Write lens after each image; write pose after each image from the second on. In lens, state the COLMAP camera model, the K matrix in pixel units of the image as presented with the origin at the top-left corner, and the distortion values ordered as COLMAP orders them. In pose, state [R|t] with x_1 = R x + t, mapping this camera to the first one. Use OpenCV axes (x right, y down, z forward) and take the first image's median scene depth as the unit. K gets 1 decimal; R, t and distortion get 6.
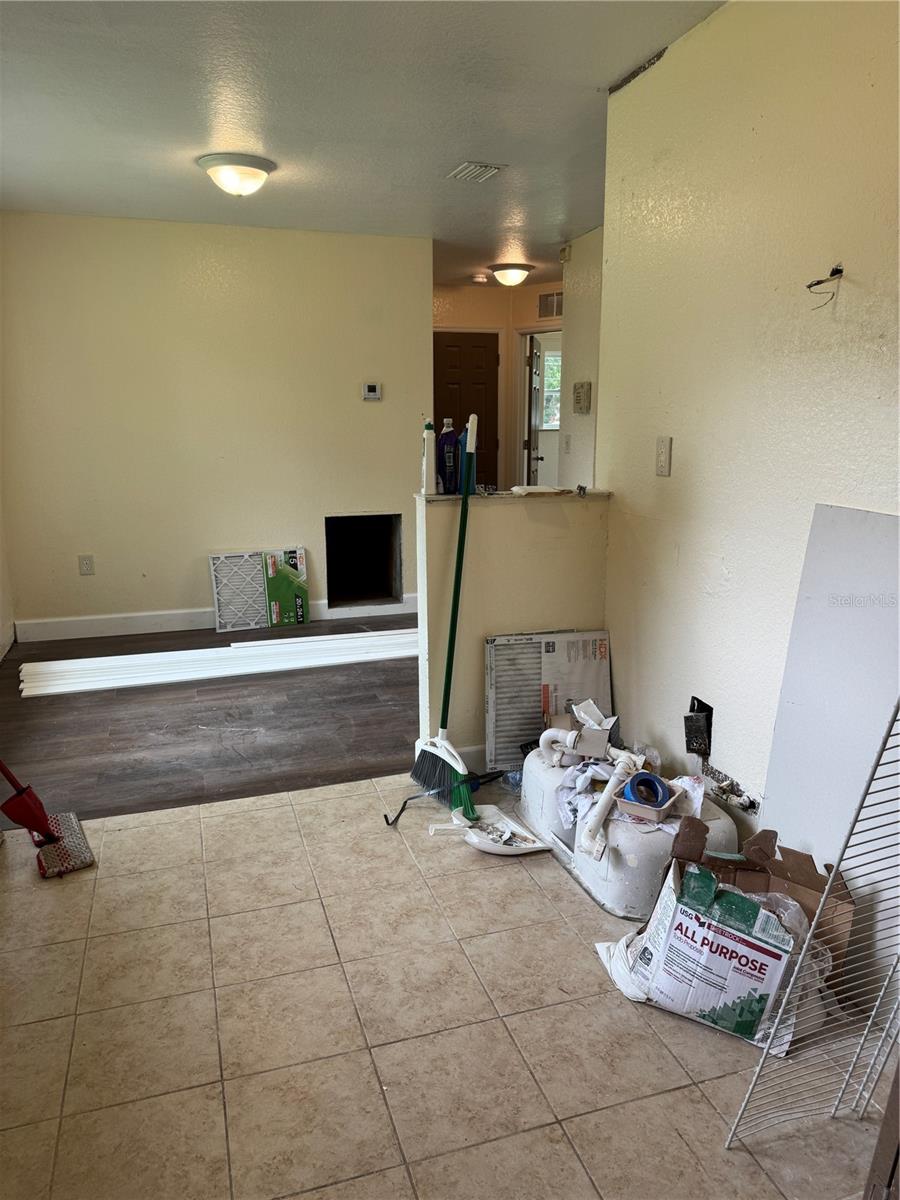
lens RADIAL K [[845.1, 0, 450.1], [0, 845.1, 608.0], [0, 0, 1]] dist [0.046566, -0.013538]
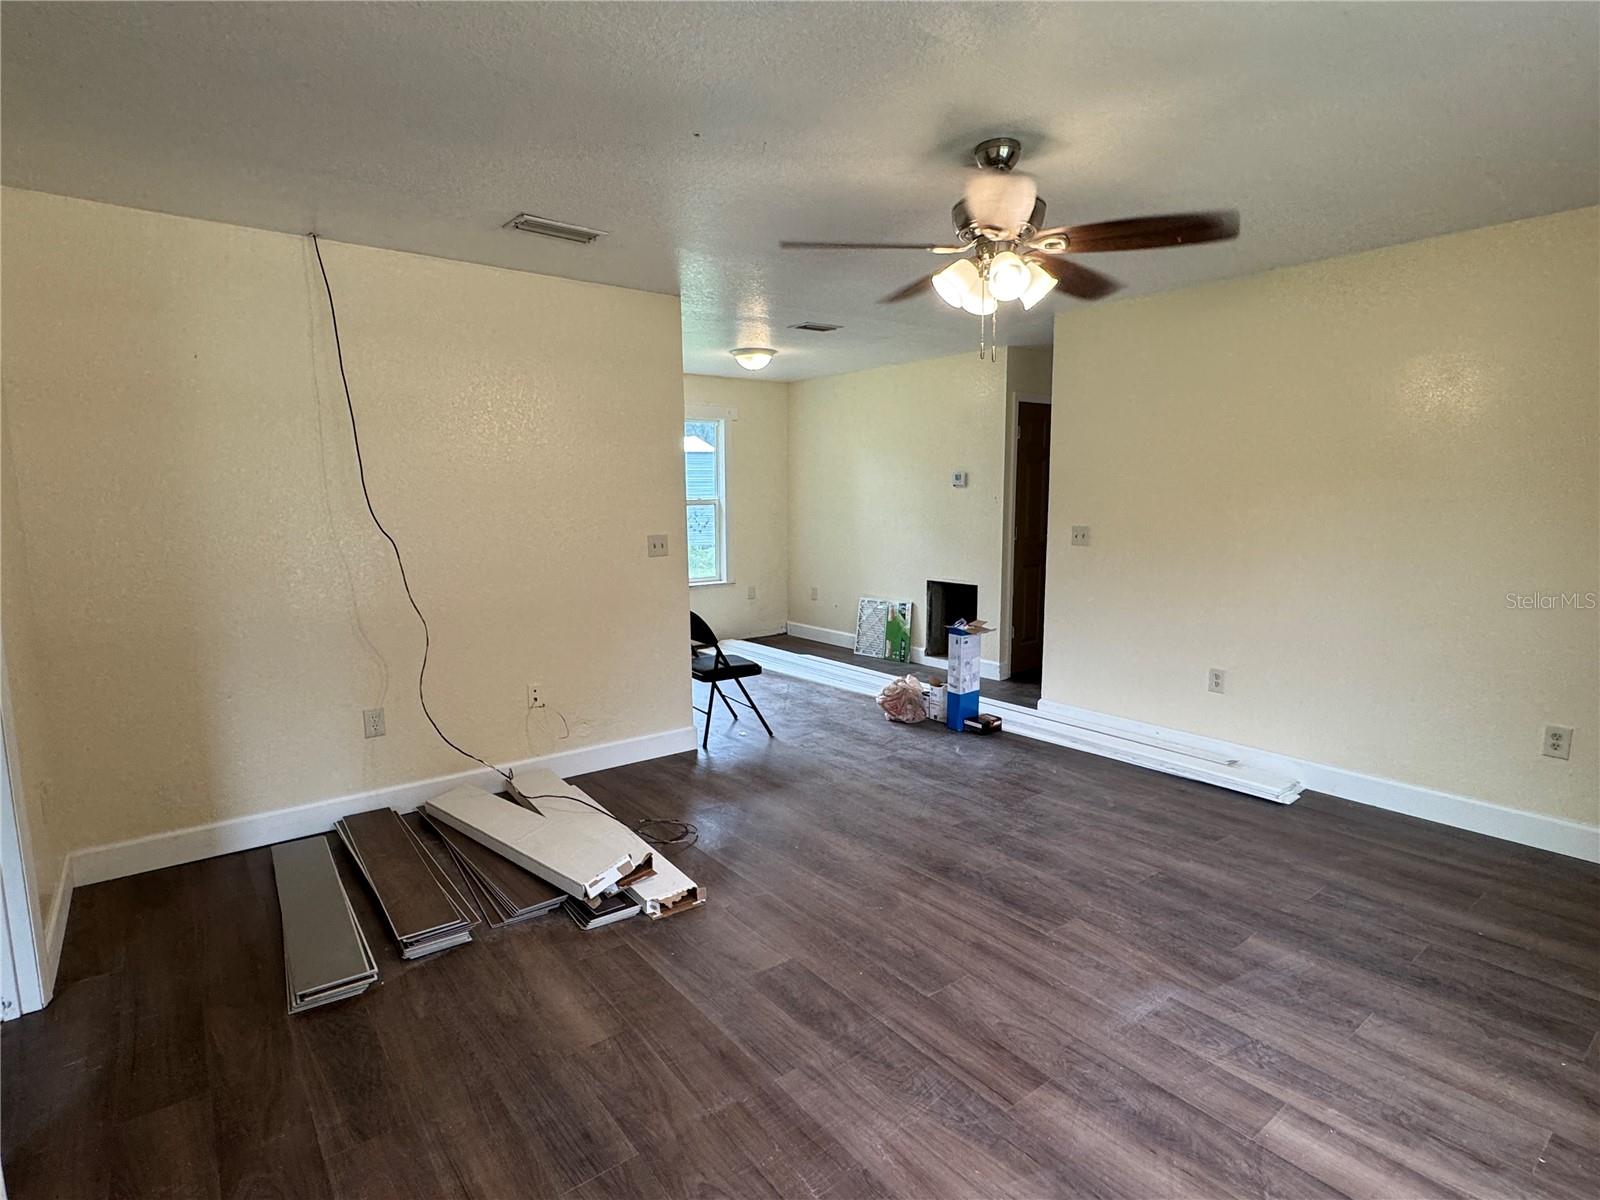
lens RADIAL K [[842.9, 0, 798.9], [0, 842.9, 597.3], [0, 0, 1]] dist [-0.000693, -0.000008]
pose [[0.334002, 0.114997, -0.935531, 0.942286], [-0.198596, 0.978835, 0.049418, -0.108012], [0.921413, 0.169287, 0.349770, 0.414019]]
